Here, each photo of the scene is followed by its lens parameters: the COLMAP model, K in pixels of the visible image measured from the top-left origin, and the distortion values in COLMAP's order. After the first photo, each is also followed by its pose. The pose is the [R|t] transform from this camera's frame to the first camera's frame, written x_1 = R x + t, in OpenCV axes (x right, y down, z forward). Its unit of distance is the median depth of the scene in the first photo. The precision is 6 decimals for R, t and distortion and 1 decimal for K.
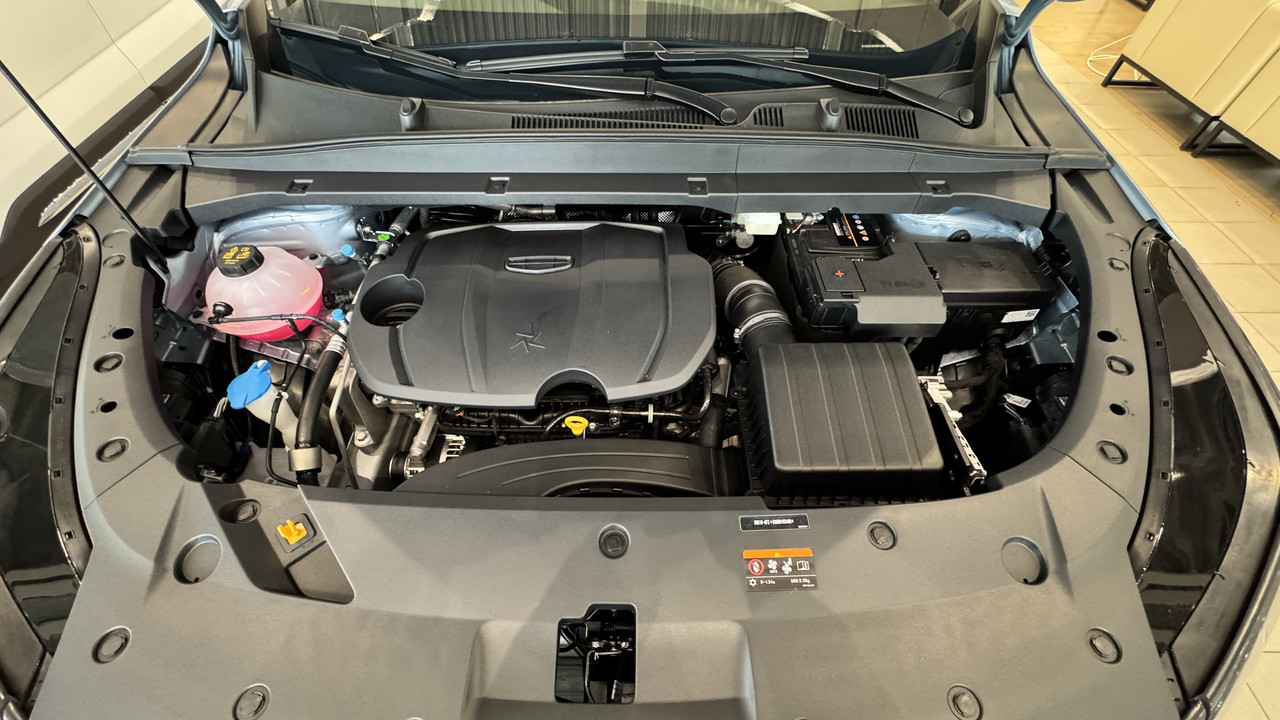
lens RADIAL K [[505.5, 0, 636.5], [0, 505.5, 359.5], [0, 0, 1]] dist [-0.000966, -0.000220]
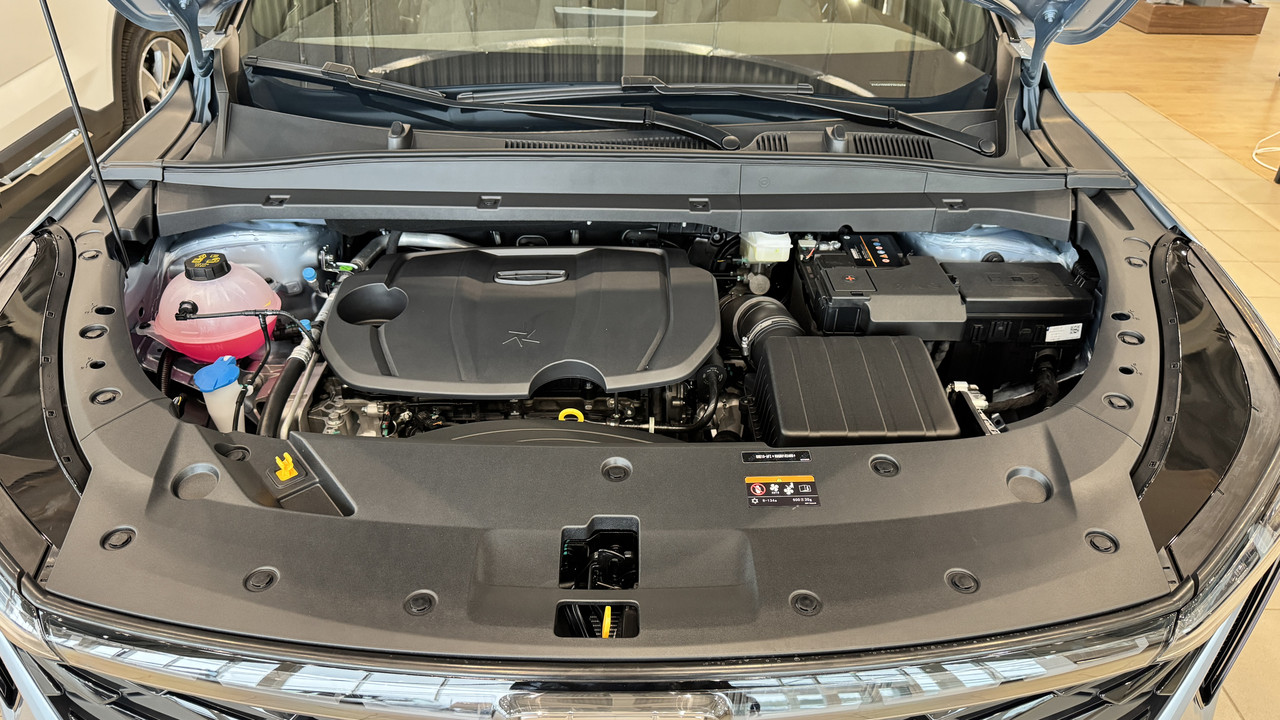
lens RADIAL K [[880.5, 0, 630.0], [0, 880.5, 361.8], [0, 0, 1]] dist [0.103516, -0.156000]
pose [[0.999973, 0.003485, 0.006429, -0.019293], [-0.001216, 0.946167, -0.323675, 0.483266], [-0.007211, 0.323659, 0.946146, -0.483978]]
